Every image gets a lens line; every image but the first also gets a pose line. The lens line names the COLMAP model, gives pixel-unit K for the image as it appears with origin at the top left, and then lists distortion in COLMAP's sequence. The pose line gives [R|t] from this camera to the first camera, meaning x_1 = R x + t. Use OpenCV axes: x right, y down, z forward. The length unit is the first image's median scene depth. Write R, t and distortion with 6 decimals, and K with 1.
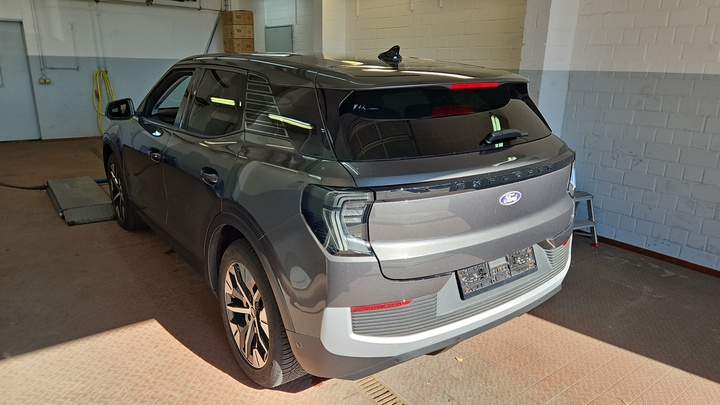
lens RADIAL K [[483.2, 0, 360.0], [0, 483.2, 202.5], [0, 0, 1]] dist [-0.002338, -0.001466]
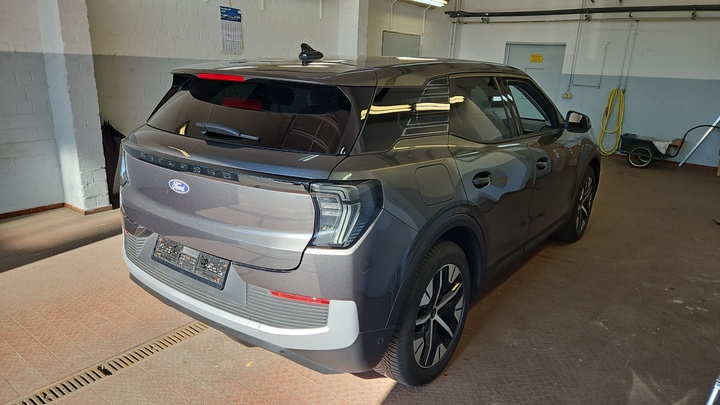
lens RADIAL K [[461.6, 0, 360.0], [0, 461.6, 202.5], [0, 0, 1]] dist [0.016553, -0.004464]
pose [[0.311864, 0.261378, -0.913467, 0.272268], [-0.297665, 0.939894, 0.167315, -0.051790], [0.902295, 0.219728, 0.370922, 0.205991]]
